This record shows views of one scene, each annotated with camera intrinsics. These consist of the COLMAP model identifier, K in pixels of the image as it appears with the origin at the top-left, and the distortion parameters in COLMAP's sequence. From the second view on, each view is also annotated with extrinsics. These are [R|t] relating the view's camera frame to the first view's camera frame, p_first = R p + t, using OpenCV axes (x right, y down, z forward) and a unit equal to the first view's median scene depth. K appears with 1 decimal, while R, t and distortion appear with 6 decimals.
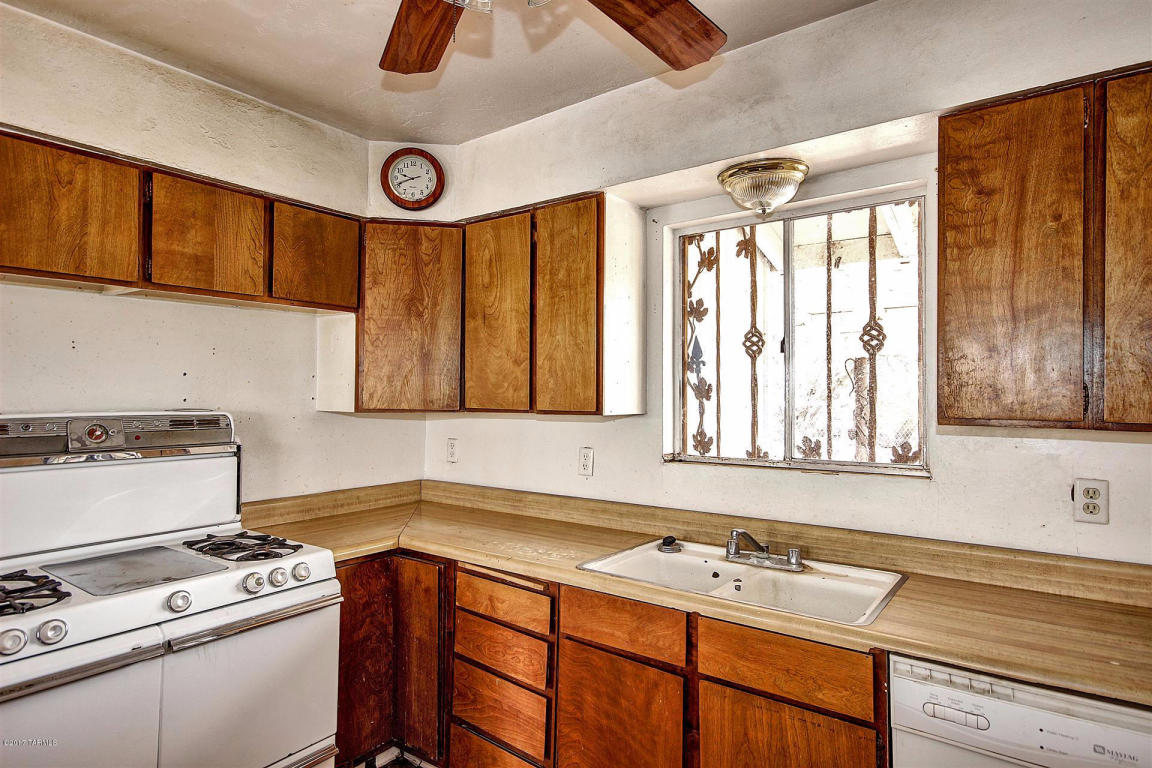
lens RADIAL K [[639.7, 0, 577.8], [0, 639.7, 387.9], [0, 0, 1]] dist [0.012064, -0.000377]
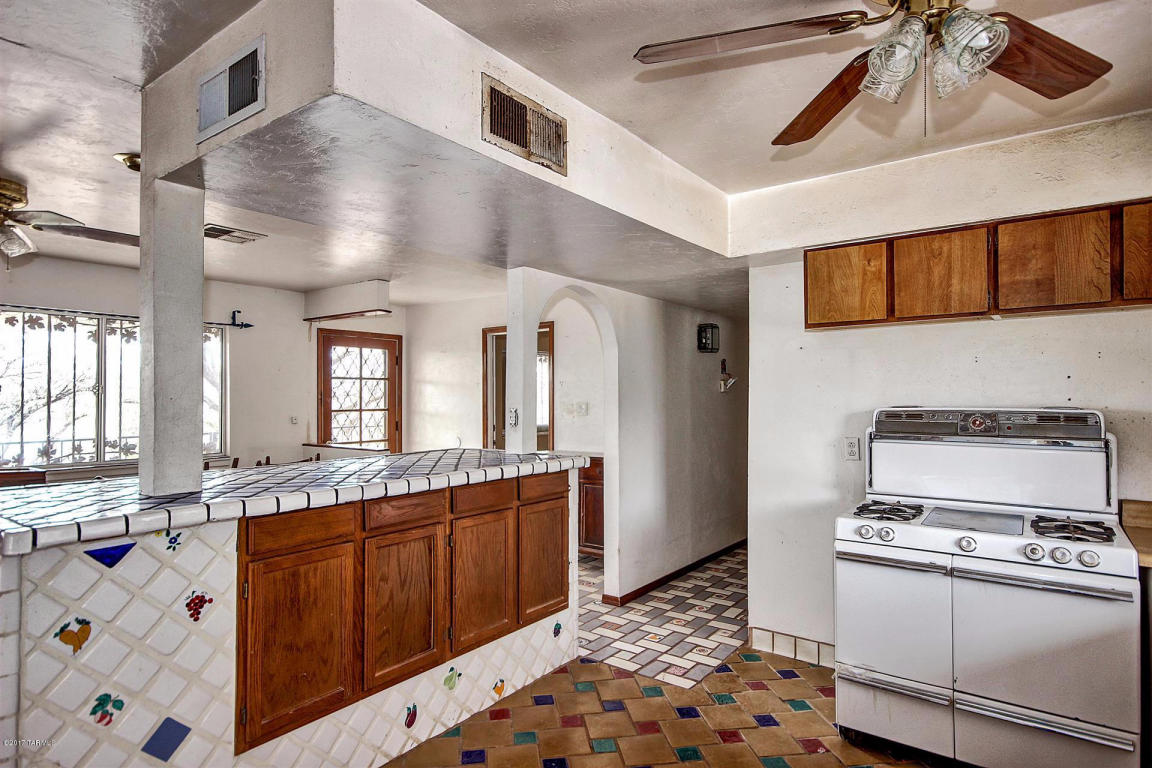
lens RADIAL K [[639.7, 0, 575.8], [0, 639.7, 387.1], [0, 0, 1]] dist [0.012064, -0.000377]
pose [[0.000715, -0.013944, -0.999903, 0.432170], [0.014817, 0.999793, -0.013932, -0.000052], [0.999890, -0.014805, 0.000922, 0.090307]]
